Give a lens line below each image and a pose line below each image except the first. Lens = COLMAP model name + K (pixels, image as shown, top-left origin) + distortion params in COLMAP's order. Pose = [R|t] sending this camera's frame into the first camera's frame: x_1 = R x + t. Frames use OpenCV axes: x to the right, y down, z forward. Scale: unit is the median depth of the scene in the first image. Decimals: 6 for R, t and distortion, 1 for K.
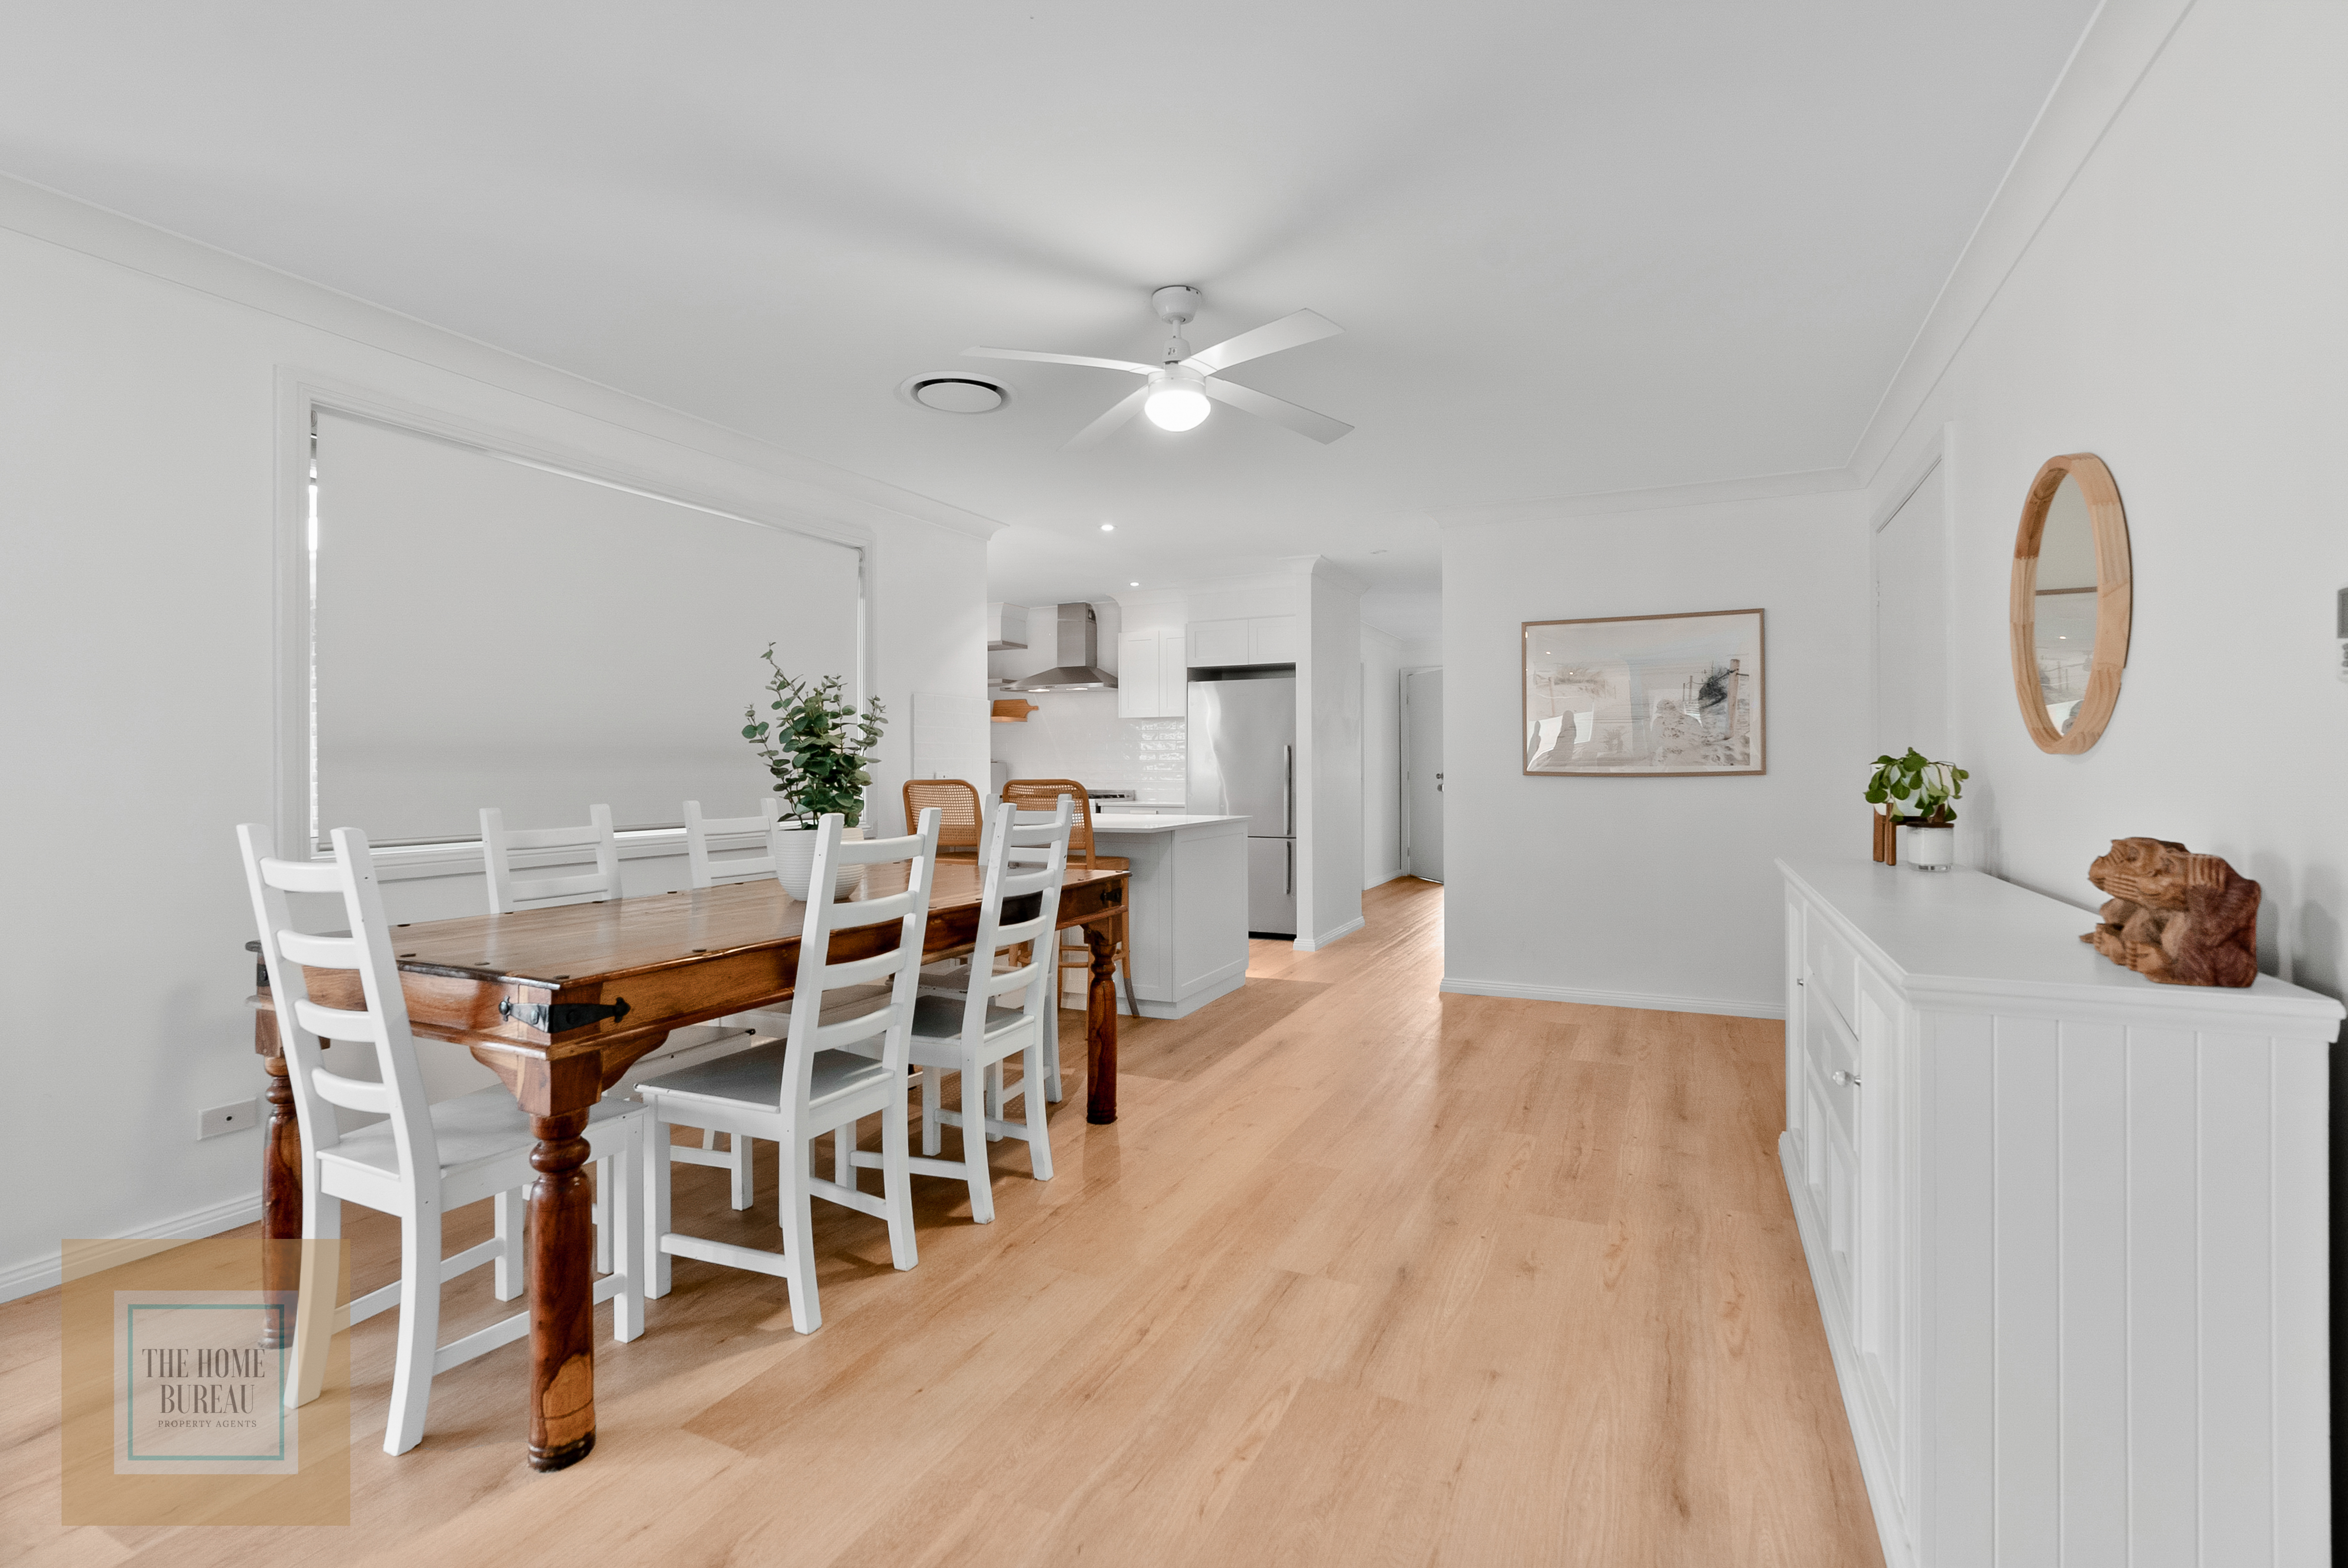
lens RADIAL K [[1075.1, 0, 1172.6], [0, 1075.1, 779.0], [0, 0, 1]] dist [-0.009147, 0.000998]
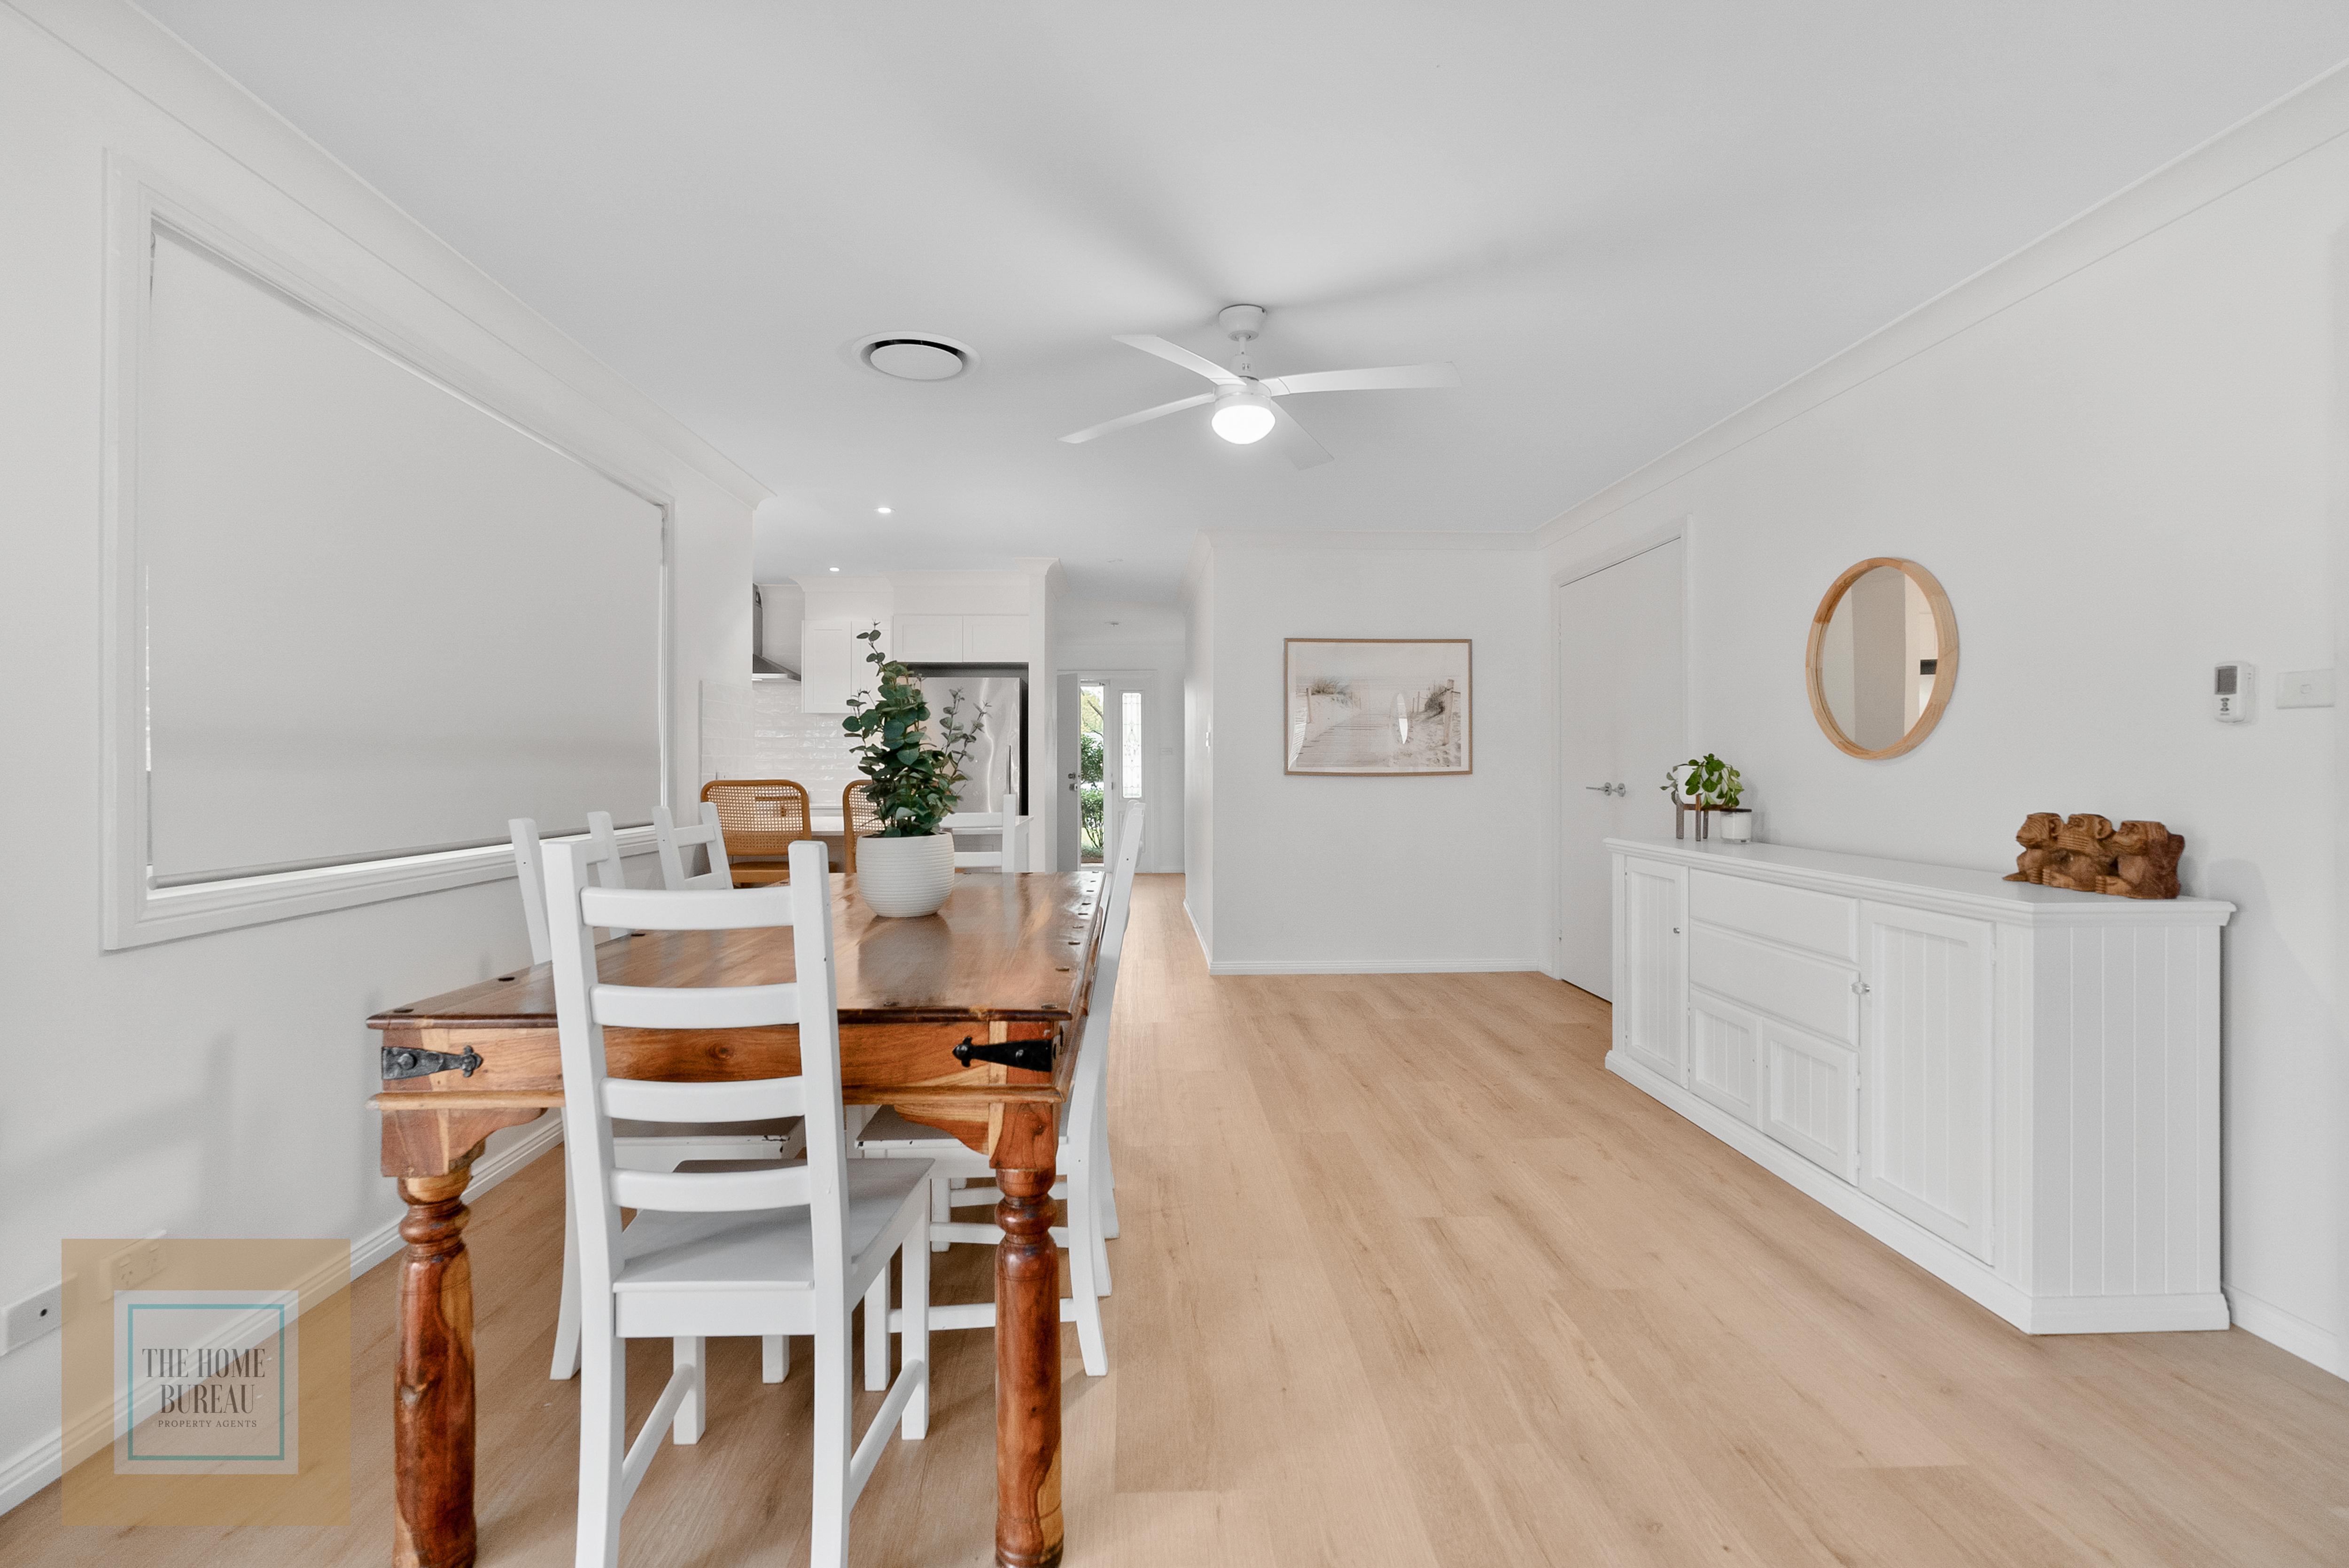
lens RADIAL K [[1075.7, 0, 1178.2], [0, 1075.7, 778.2], [0, 0, 1]] dist [-0.009147, 0.000998]
pose [[0.883559, -0.001921, 0.468315, -0.551015], [0.002353, 0.999997, -0.000338, 0.000374], [-0.468313, 0.001400, 0.883561, 0.111994]]
